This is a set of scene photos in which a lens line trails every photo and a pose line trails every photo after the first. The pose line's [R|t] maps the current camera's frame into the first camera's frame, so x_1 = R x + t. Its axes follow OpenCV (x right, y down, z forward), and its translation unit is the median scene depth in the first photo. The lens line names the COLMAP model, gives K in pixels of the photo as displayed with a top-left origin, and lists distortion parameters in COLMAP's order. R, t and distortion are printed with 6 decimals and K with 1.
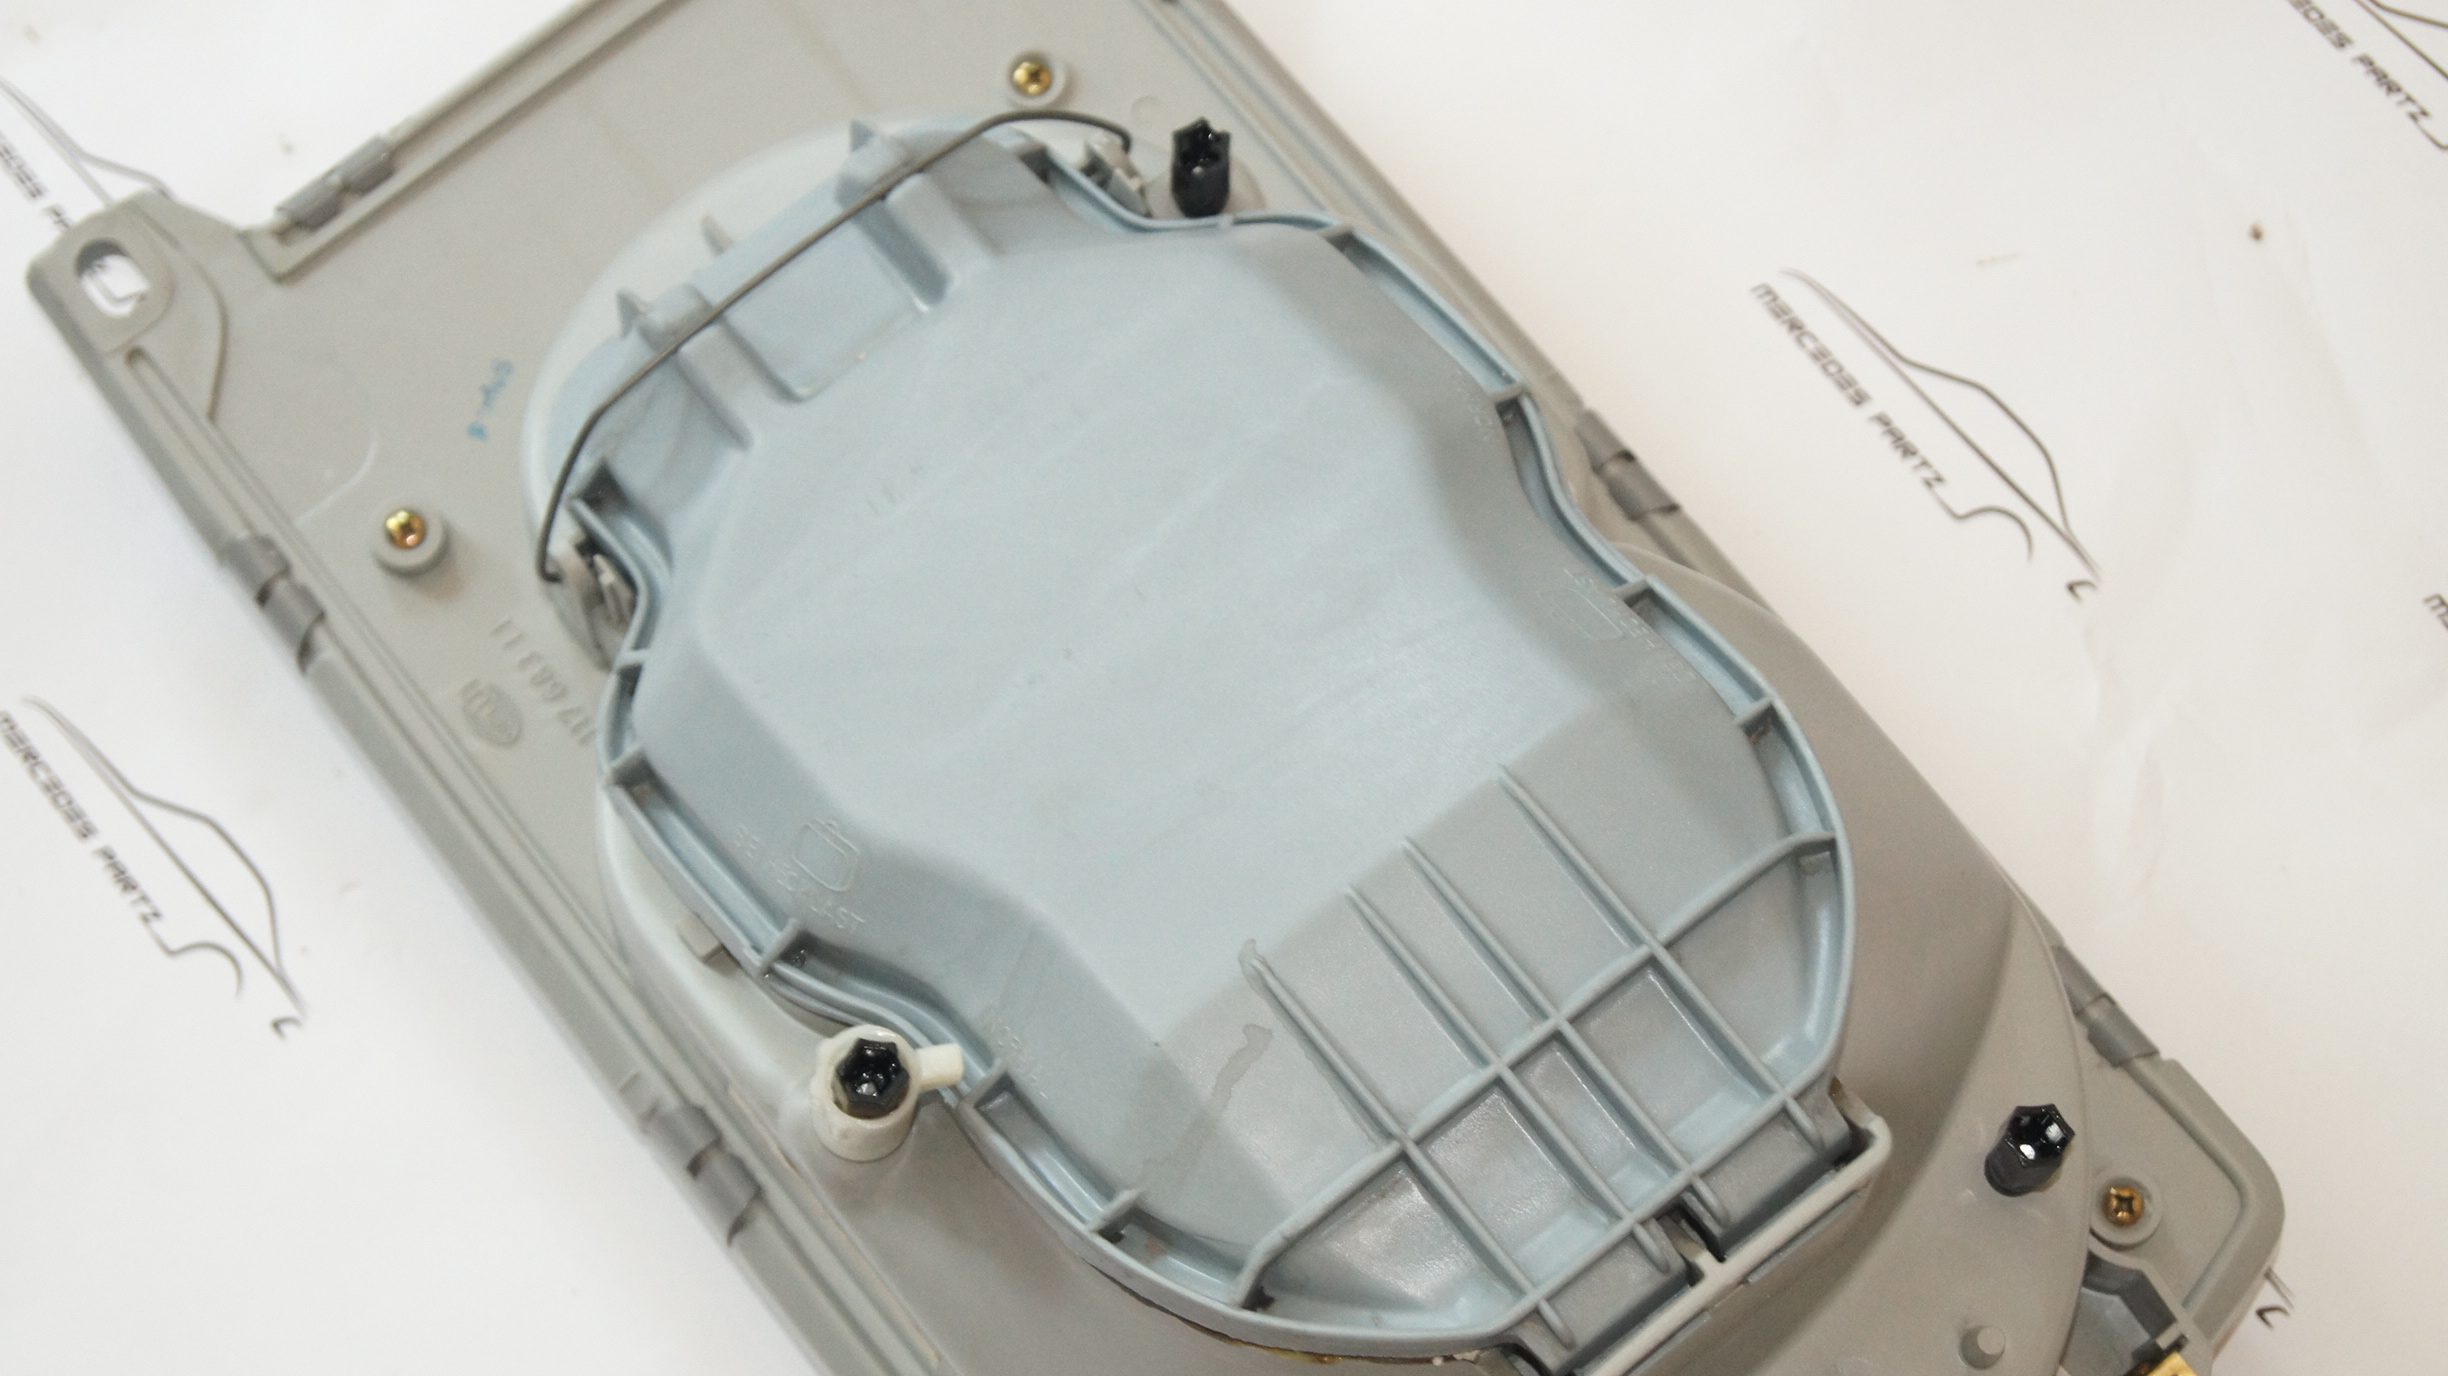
lens RADIAL K [[5496.6, 0, 1224.0], [0, 5496.6, 688.0], [0, 0, 1]] dist [0.024354, -0.209679]
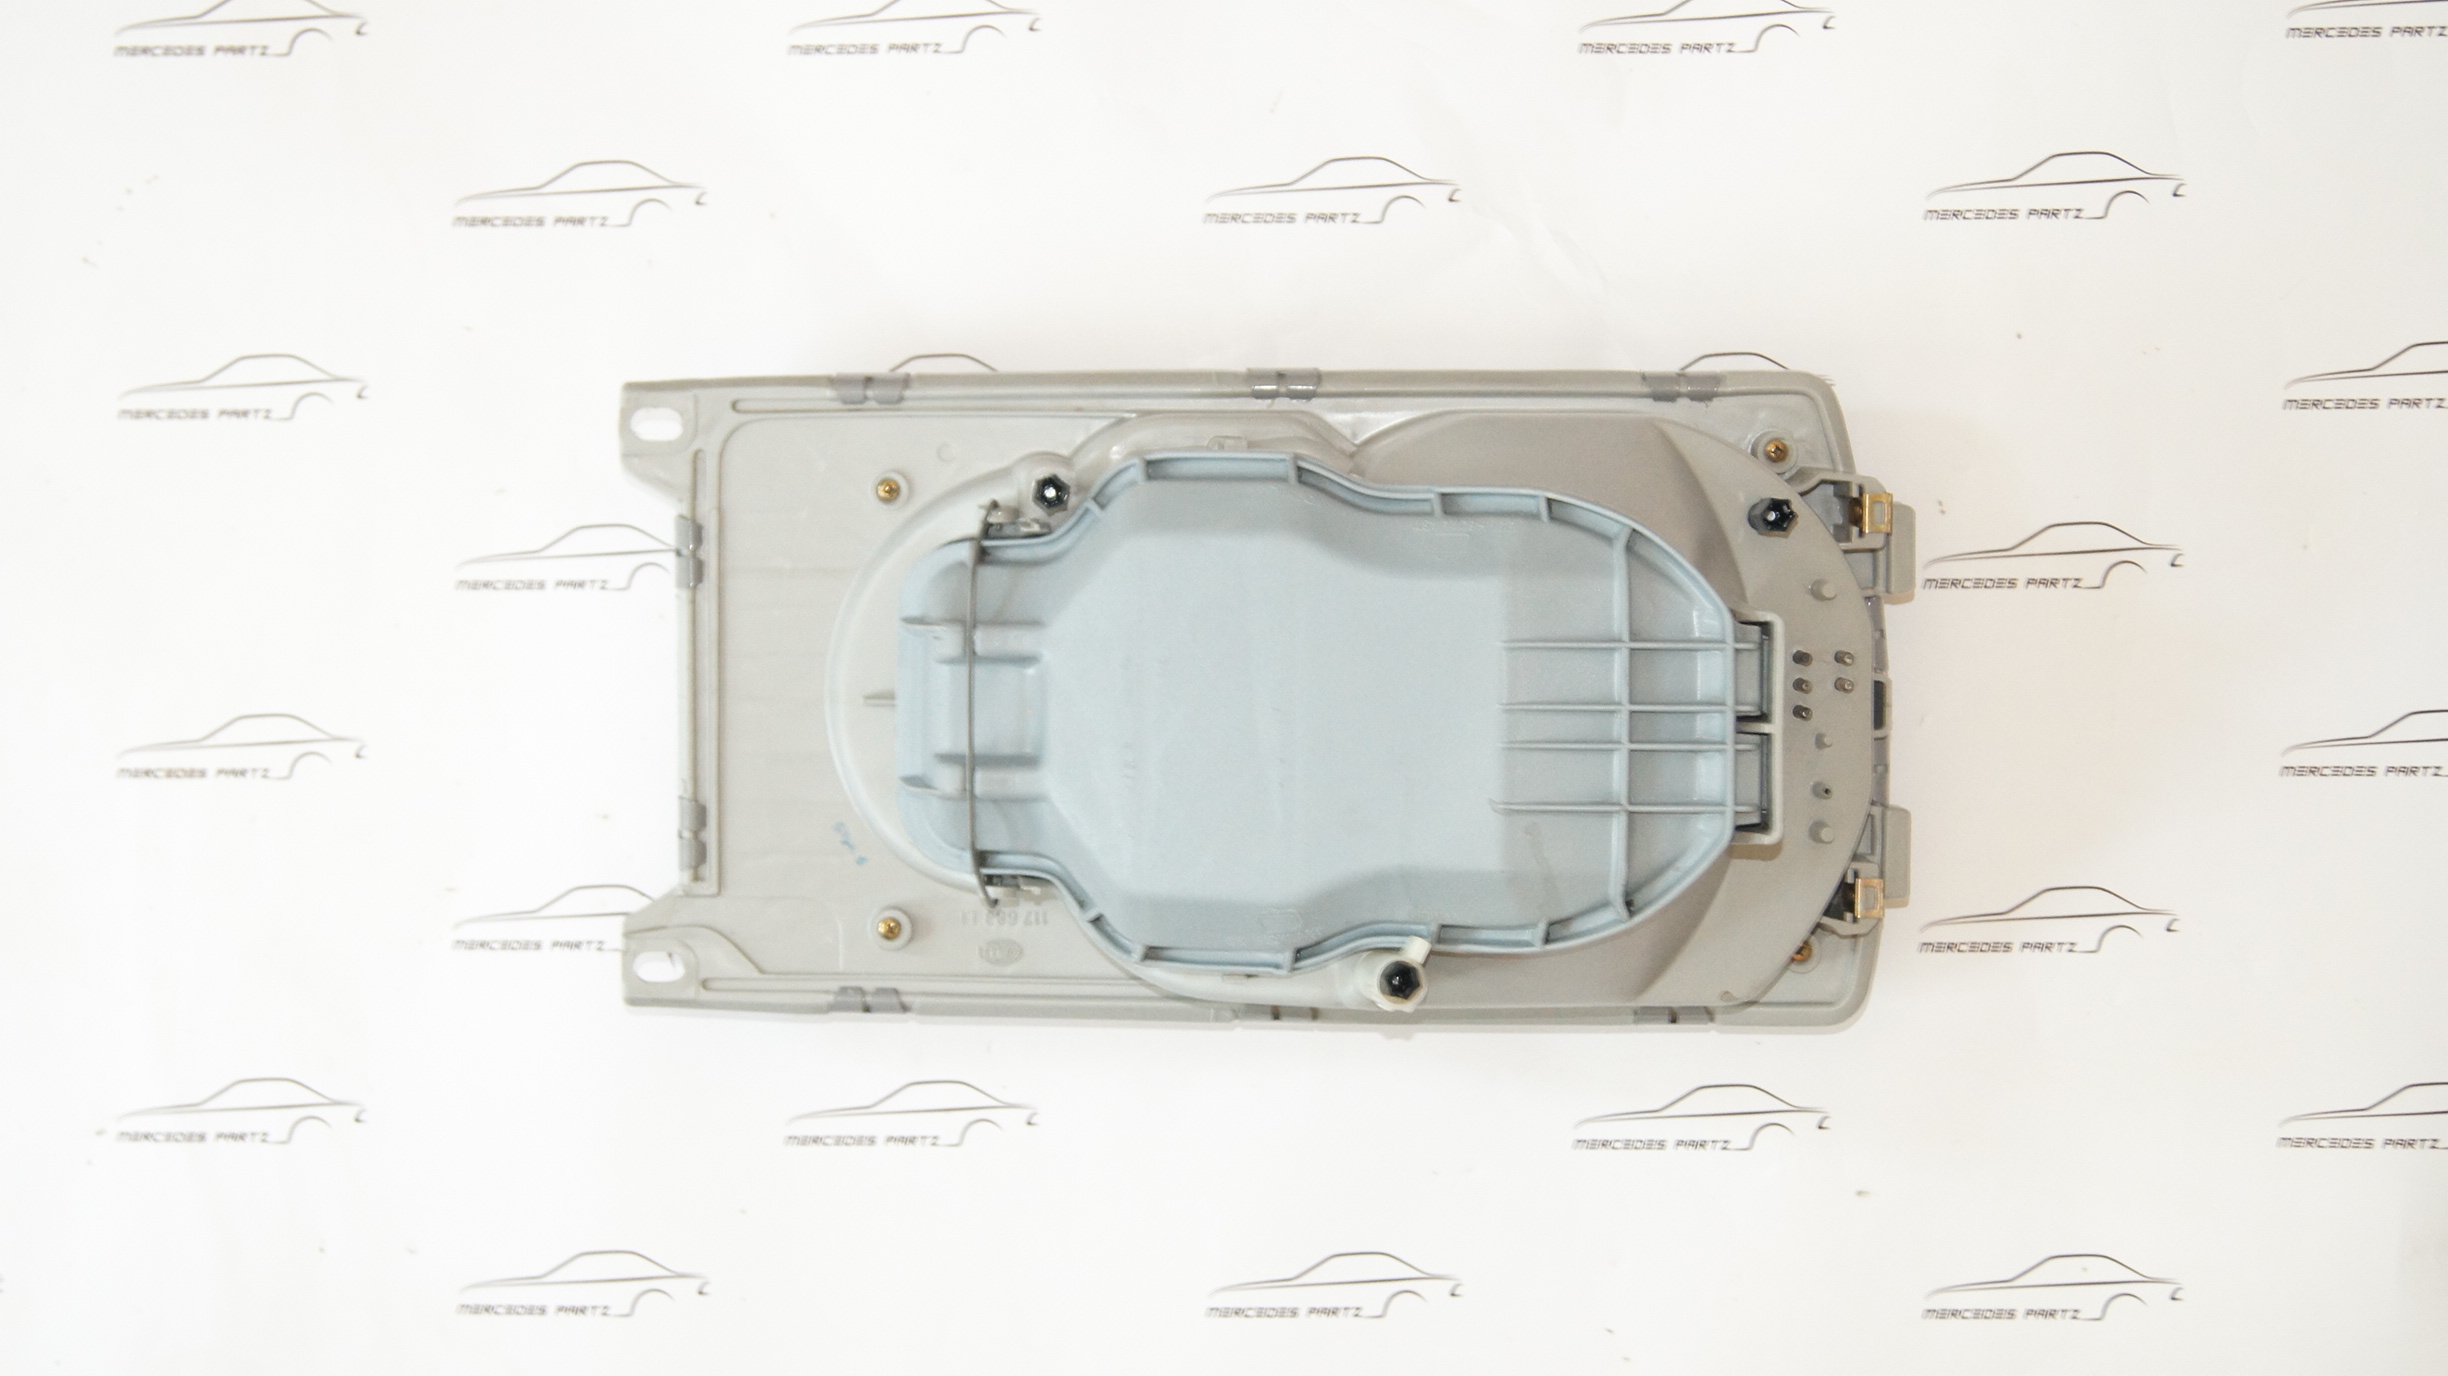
lens RADIAL K [[3841.9, 0, 1224.0], [0, 3841.9, 688.0], [0, 0, 1]] dist [-0.010141, -0.023911]
pose [[0.620928, -0.783853, 0.004668, -0.027709], [0.737723, 0.586379, 0.334553, -0.481291], [-0.264978, -0.204289, 0.942365, -0.237109]]
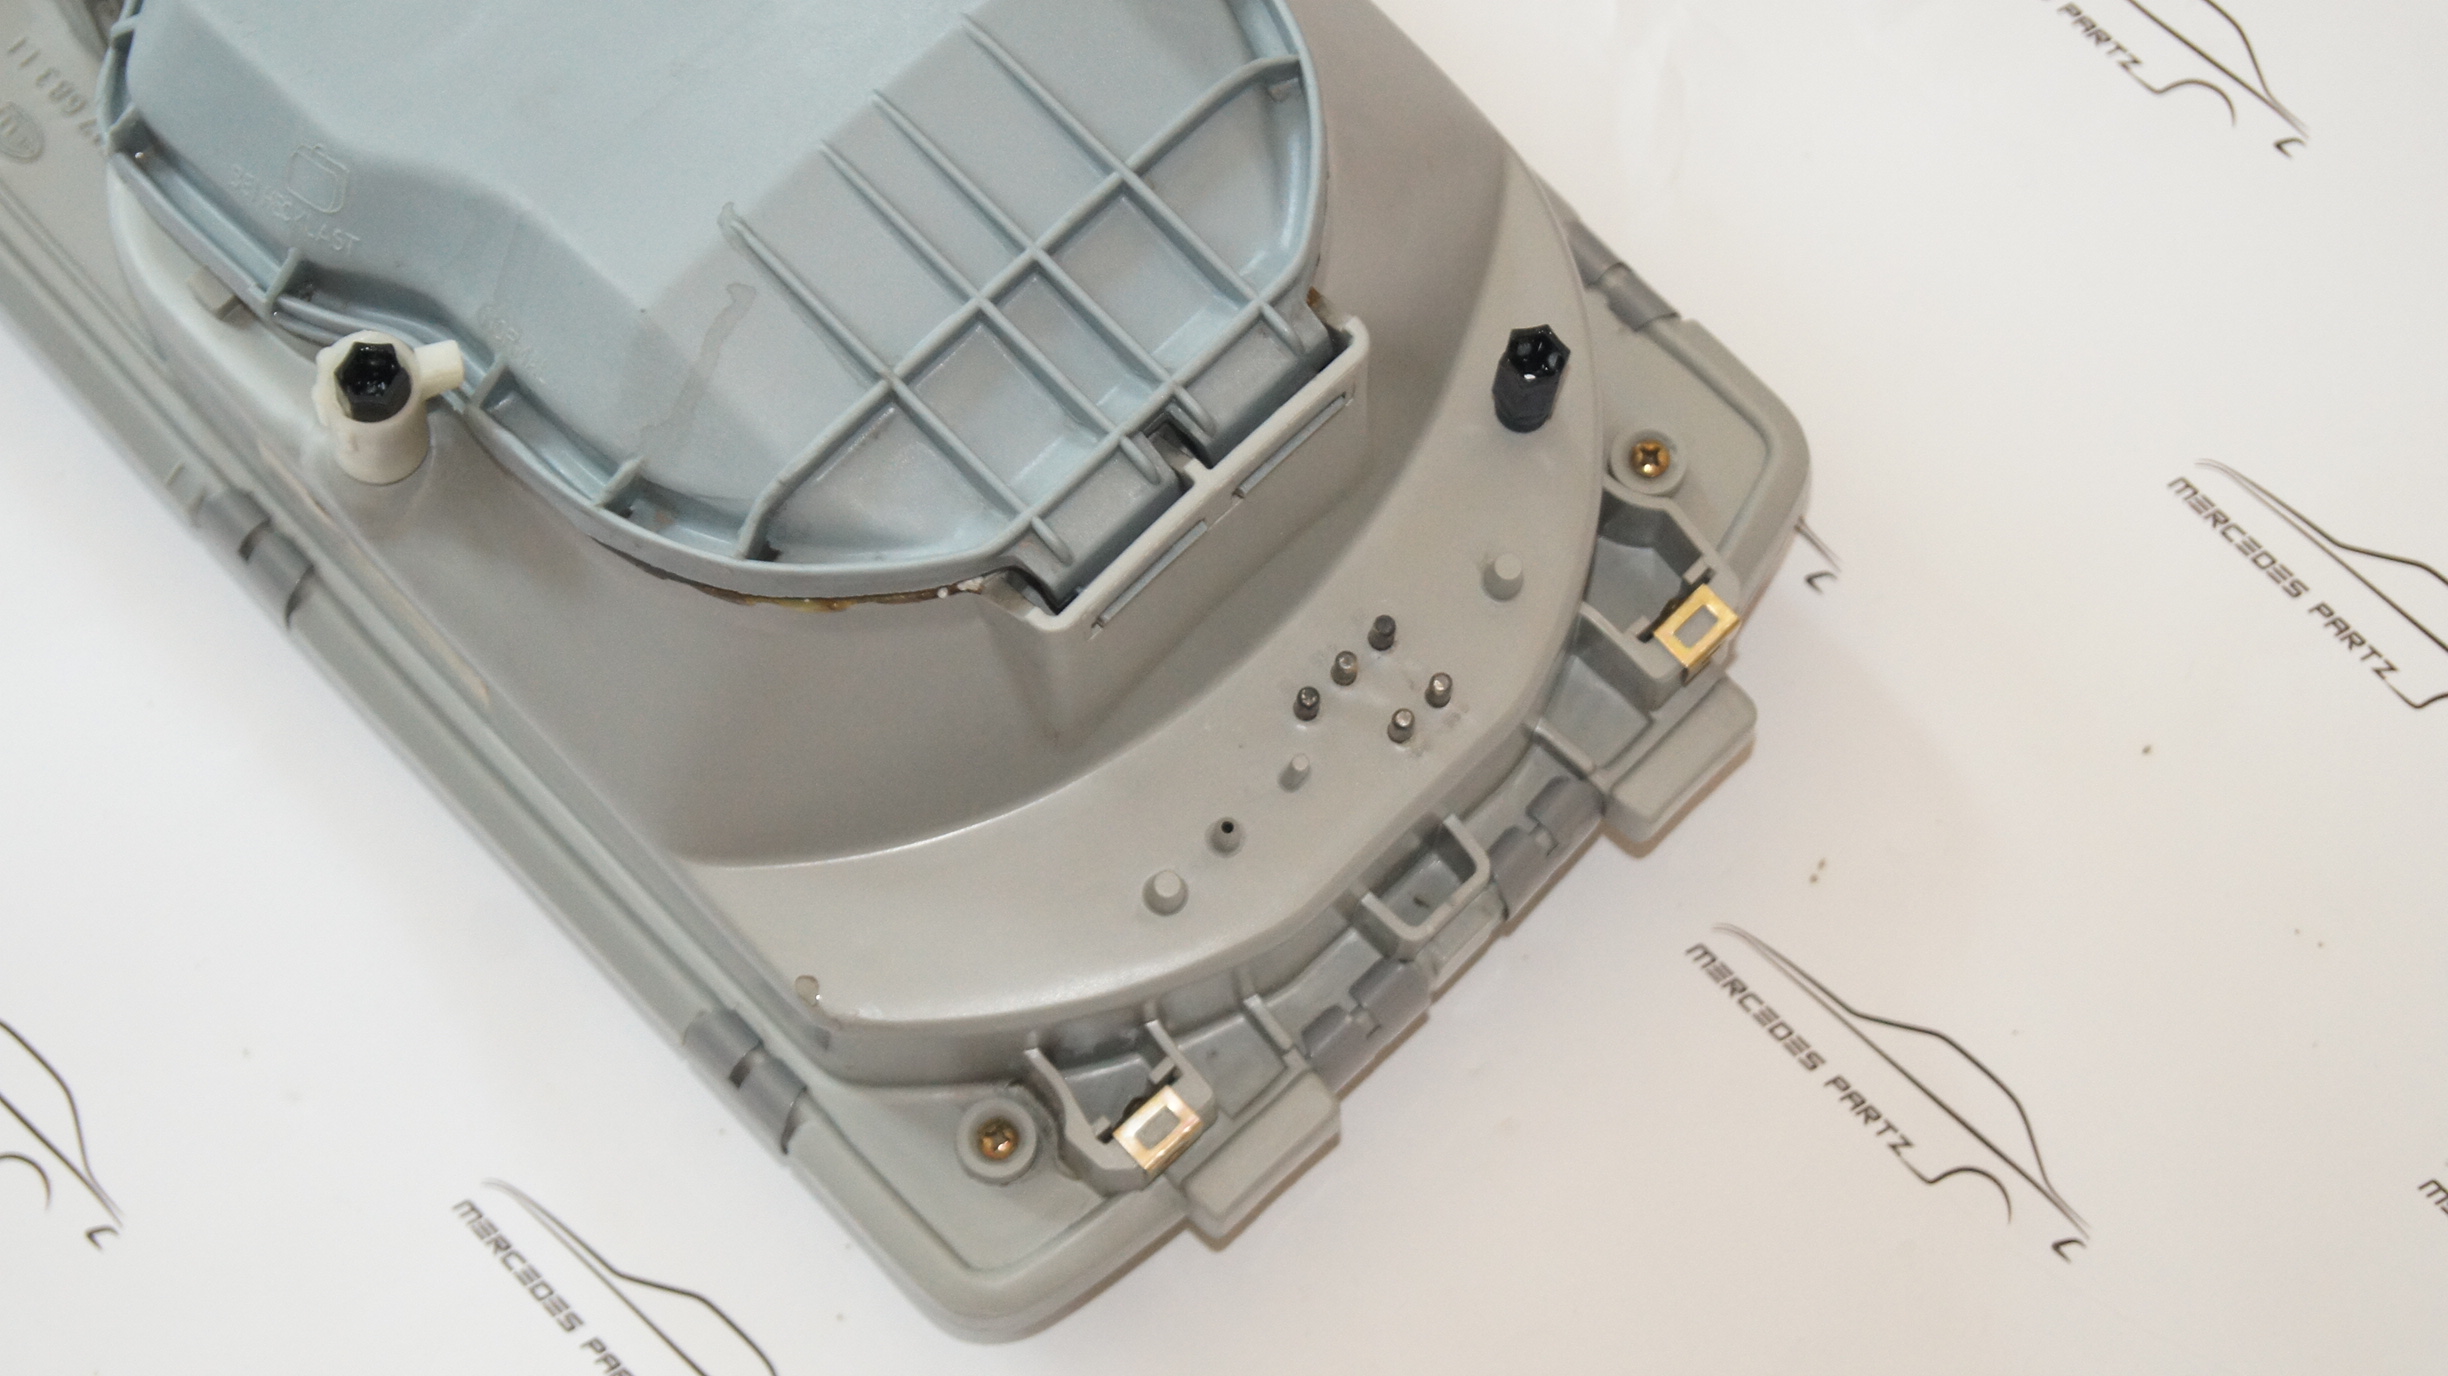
lens RADIAL K [[5496.6, 0, 1224.0], [0, 5496.6, 688.0], [0, 0, 1]] dist [0.024354, -0.209679]
pose [[0.996037, -0.083625, 0.030289, 0.055151], [0.082642, 0.996053, 0.032386, 0.105070], [-0.032878, -0.029754, 0.999016, -0.014683]]
